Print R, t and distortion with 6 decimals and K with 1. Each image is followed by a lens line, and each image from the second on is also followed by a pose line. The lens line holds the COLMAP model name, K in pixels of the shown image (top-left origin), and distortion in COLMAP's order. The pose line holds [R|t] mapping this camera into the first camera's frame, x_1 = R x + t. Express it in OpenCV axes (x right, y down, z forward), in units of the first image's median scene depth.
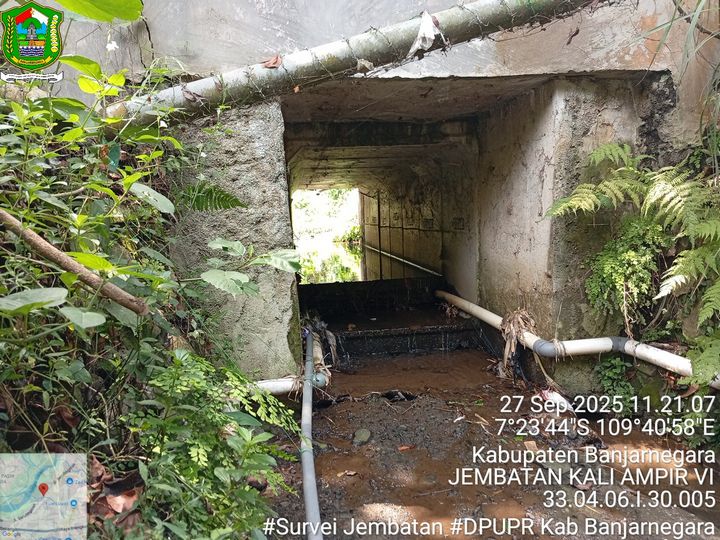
lens RADIAL K [[551.9, 0, 358.0], [0, 551.9, 268.6], [0, 0, 1]] dist [0.072908, -0.162465]
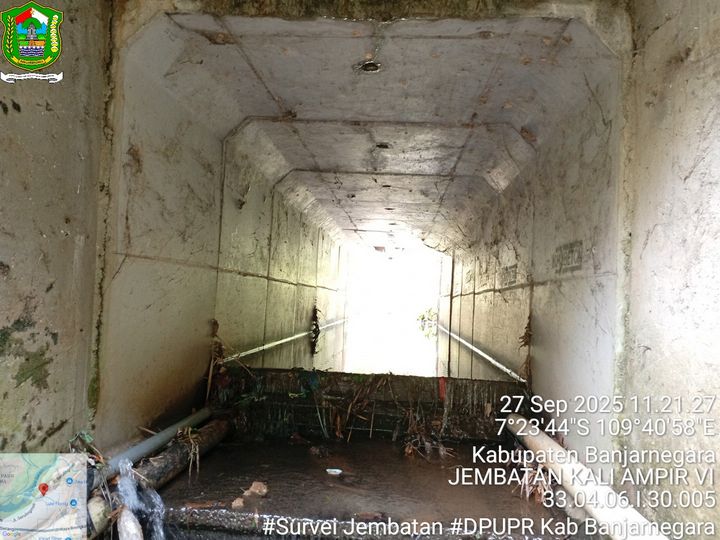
lens RADIAL K [[551.9, 0, 358.0], [0, 551.9, 268.6], [0, 0, 1]] dist [0.072908, -0.162465]
pose [[0.976608, 0.077601, -0.200536, 0.170794], [-0.107720, 0.983707, -0.143932, 0.002879], [0.186100, 0.162167, 0.969056, 0.864771]]
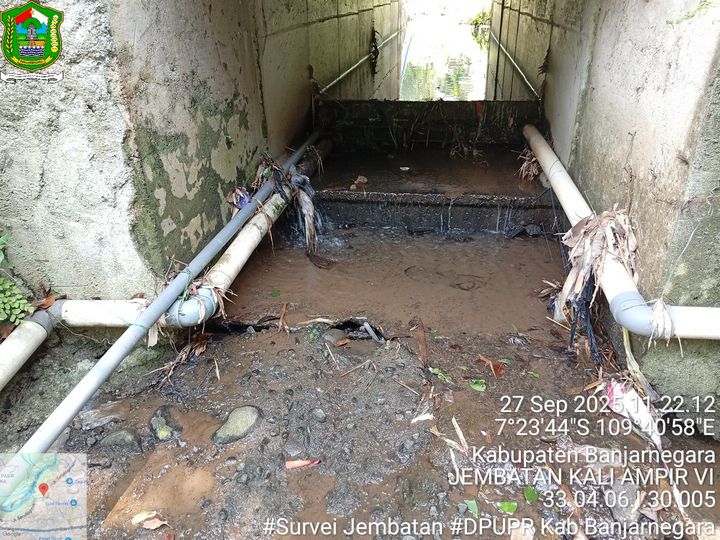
lens RADIAL K [[555.0, 0, 360.0], [0, 555.0, 270.0], [0, 0, 1]] dist [0.121331, -0.254016]
pose [[0.962897, 0.144932, -0.227650, 0.215046], [-0.051776, 0.927096, 0.371231, -0.059369], [0.264857, -0.345670, 0.900202, 0.513795]]
